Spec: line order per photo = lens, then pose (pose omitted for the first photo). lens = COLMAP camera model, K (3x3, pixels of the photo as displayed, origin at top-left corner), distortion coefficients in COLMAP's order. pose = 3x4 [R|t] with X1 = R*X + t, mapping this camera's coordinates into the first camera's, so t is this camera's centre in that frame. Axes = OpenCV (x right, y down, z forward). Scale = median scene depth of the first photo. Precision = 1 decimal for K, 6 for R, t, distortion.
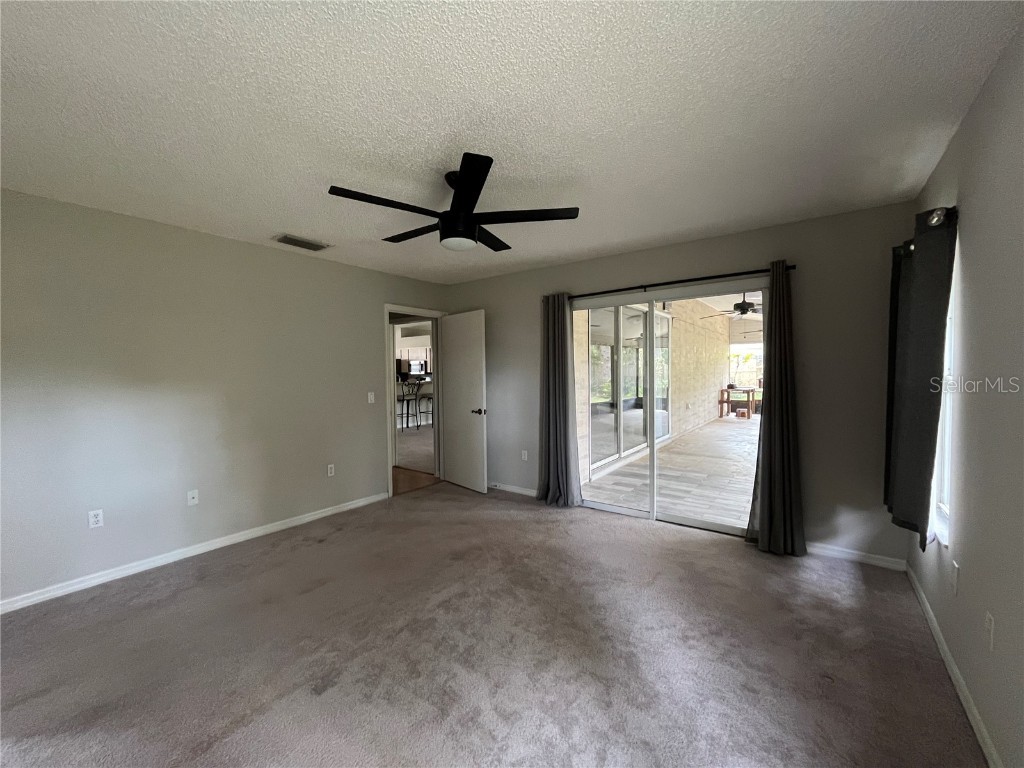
lens RADIAL K [[416.5, 0, 512.1], [0, 416.5, 383.5], [0, 0, 1]] dist [-0.002841, 0.000189]
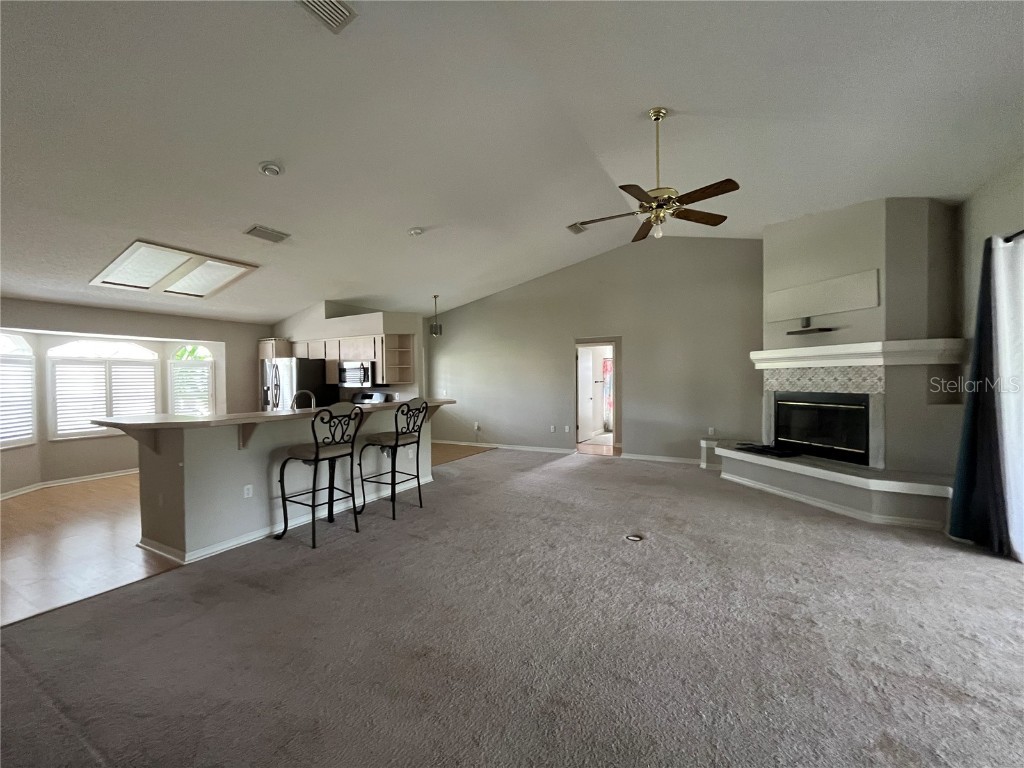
lens RADIAL K [[416.5, 0, 512.1], [0, 416.5, 384.5], [0, 0, 1]] dist [-0.002841, 0.000189]
pose [[0.991156, 0.002177, 0.132686, -0.107138], [0.000772, 0.999754, -0.022171, -0.014599], [-0.132701, 0.022077, 0.990910, 0.472286]]
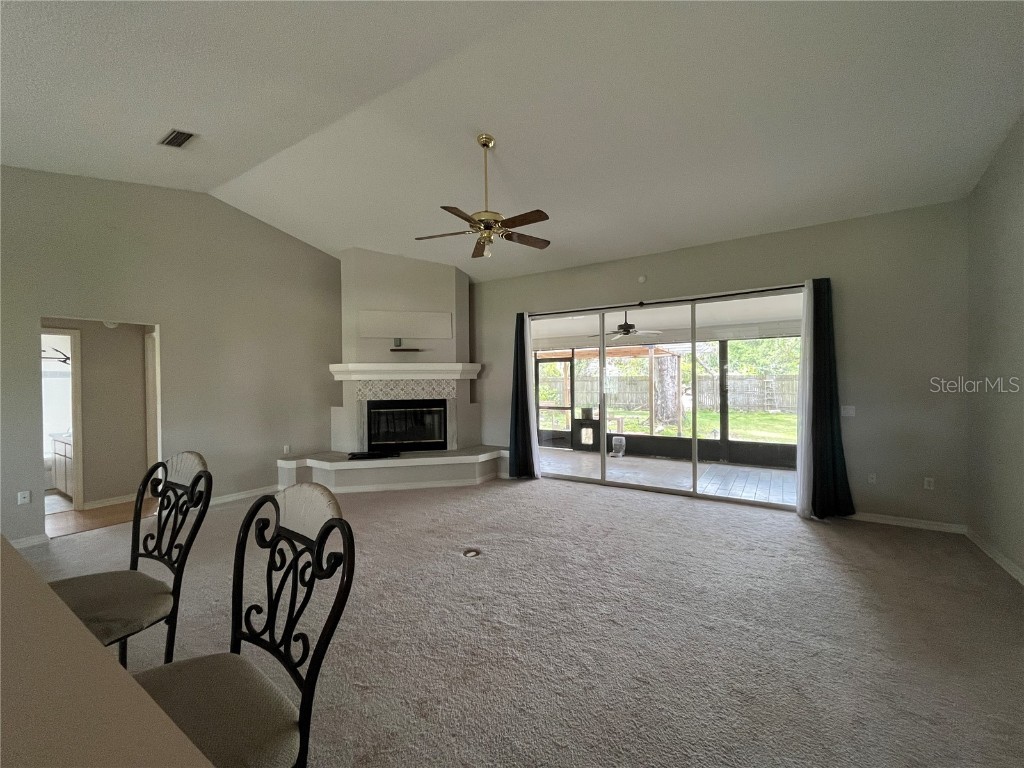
lens RADIAL K [[416.5, 0, 508.5], [0, 416.5, 378.8], [0, 0, 1]] dist [-0.002841, 0.000189]
pose [[-0.053288, 0.020895, 0.998361, -0.269850], [0.051438, 0.998511, -0.018152, -0.025567], [-0.997254, 0.050386, -0.054283, 0.736637]]
